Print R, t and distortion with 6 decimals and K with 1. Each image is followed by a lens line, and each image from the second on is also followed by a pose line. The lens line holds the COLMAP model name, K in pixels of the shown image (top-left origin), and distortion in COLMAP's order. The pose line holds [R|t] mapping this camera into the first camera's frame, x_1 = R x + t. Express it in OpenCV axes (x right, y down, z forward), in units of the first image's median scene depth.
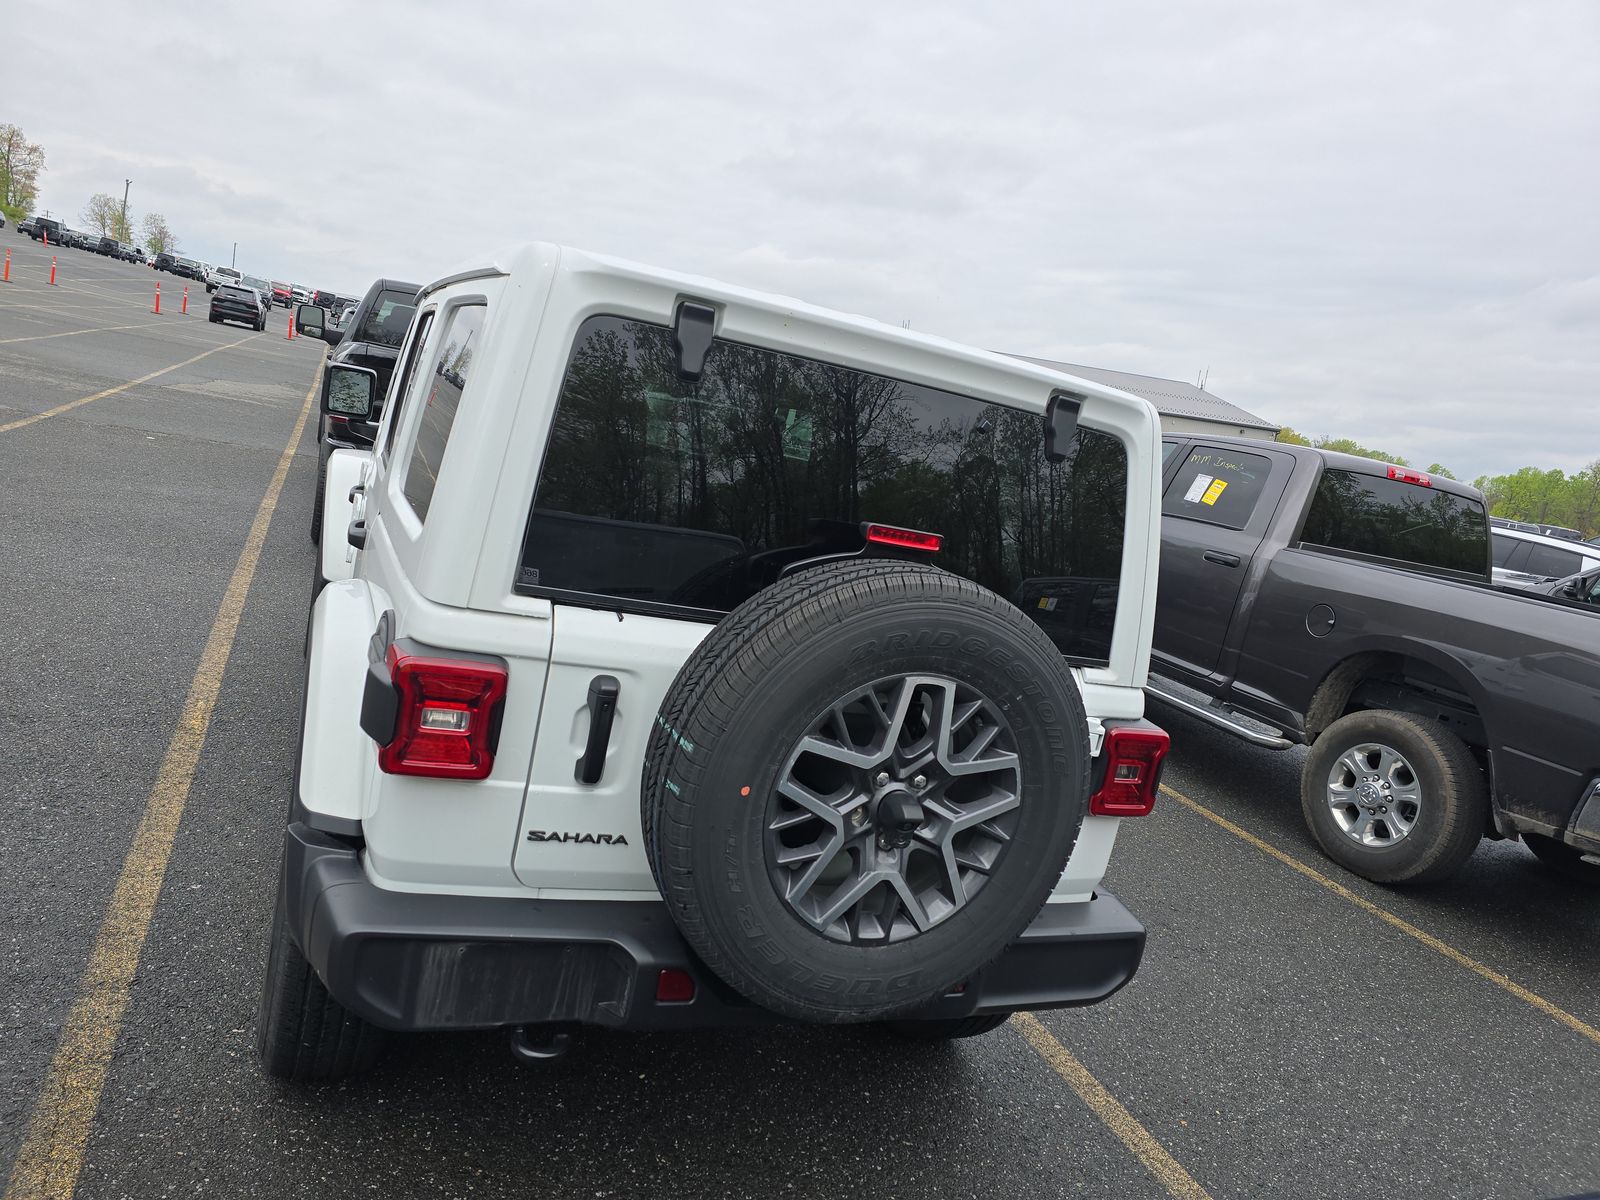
lens RADIAL K [[1067.4, 0, 788.3], [0, 1067.4, 601.6], [0, 0, 1]] dist [0.073087, -0.062319]
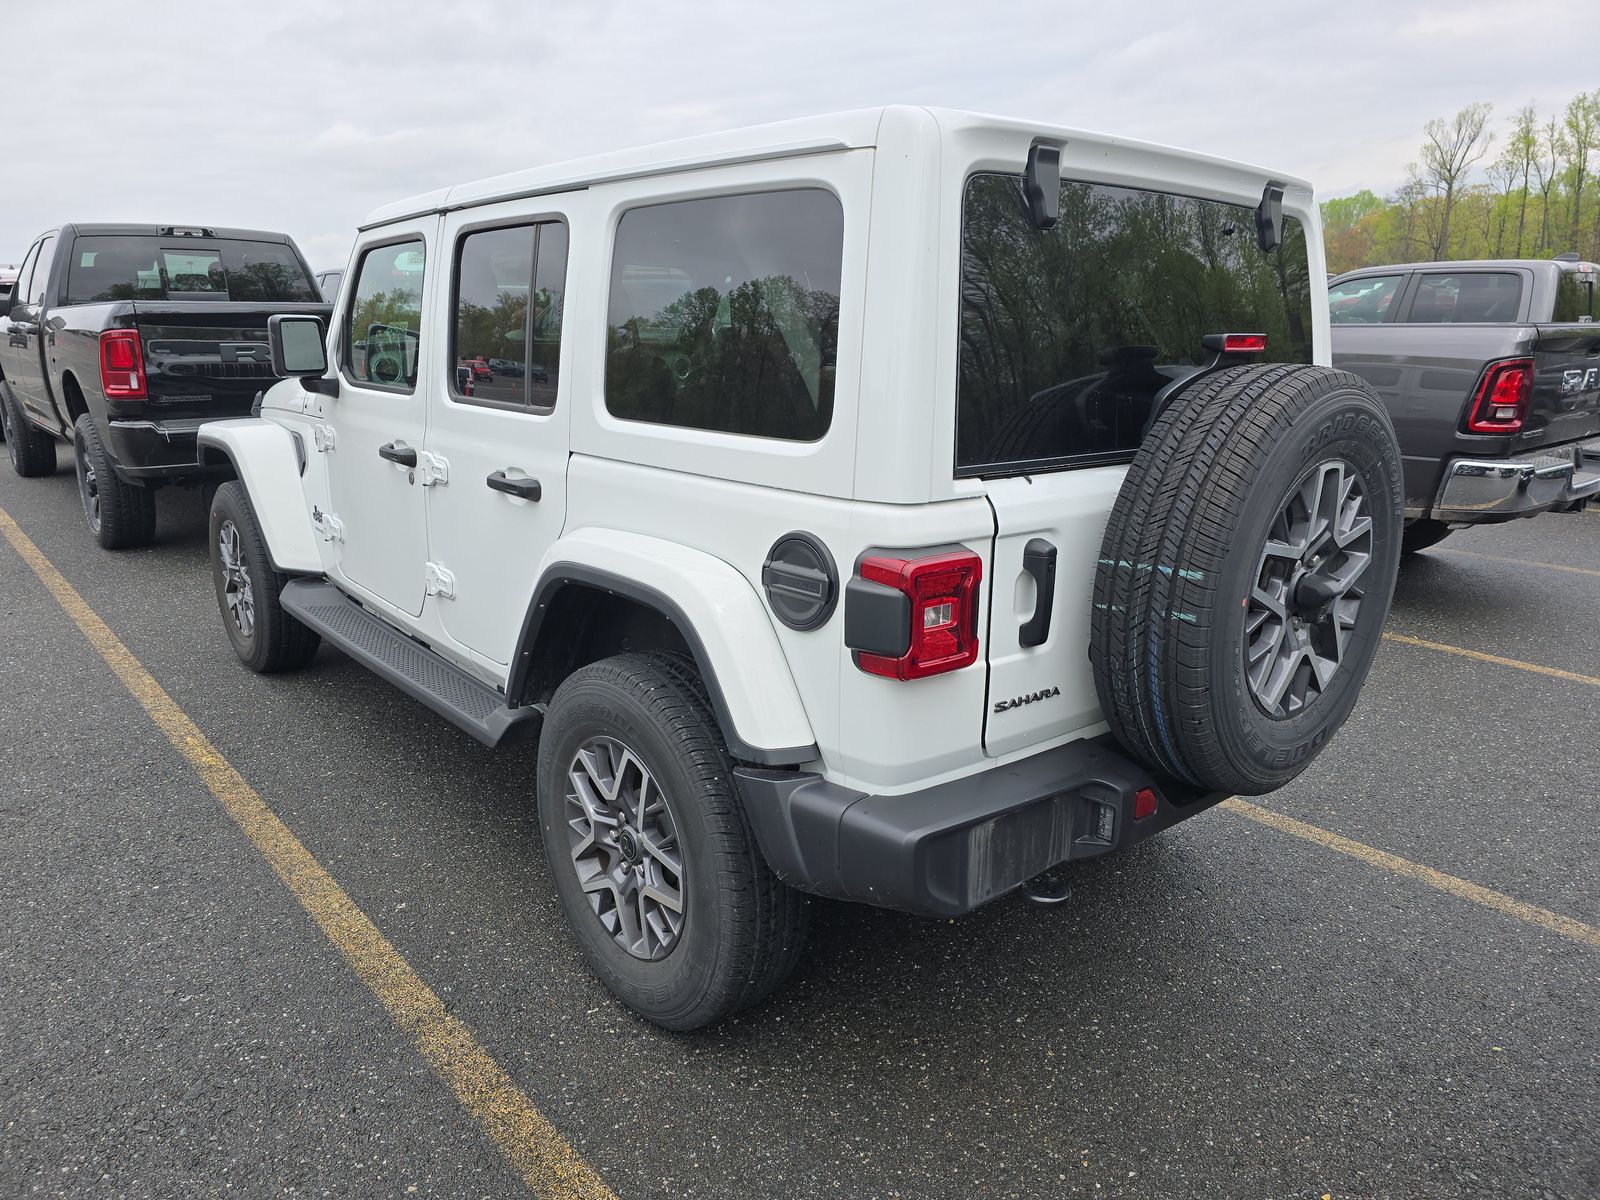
lens RADIAL K [[1075.1, 0, 800.0], [0, 1075.1, 600.0], [0, 0, 1]] dist [0.067040, -0.068317]
pose [[0.933764, -0.259576, 0.246386, -0.547192], [0.228388, 0.962227, 0.148182, -0.065183], [-0.275544, -0.082096, 0.957777, 0.066072]]
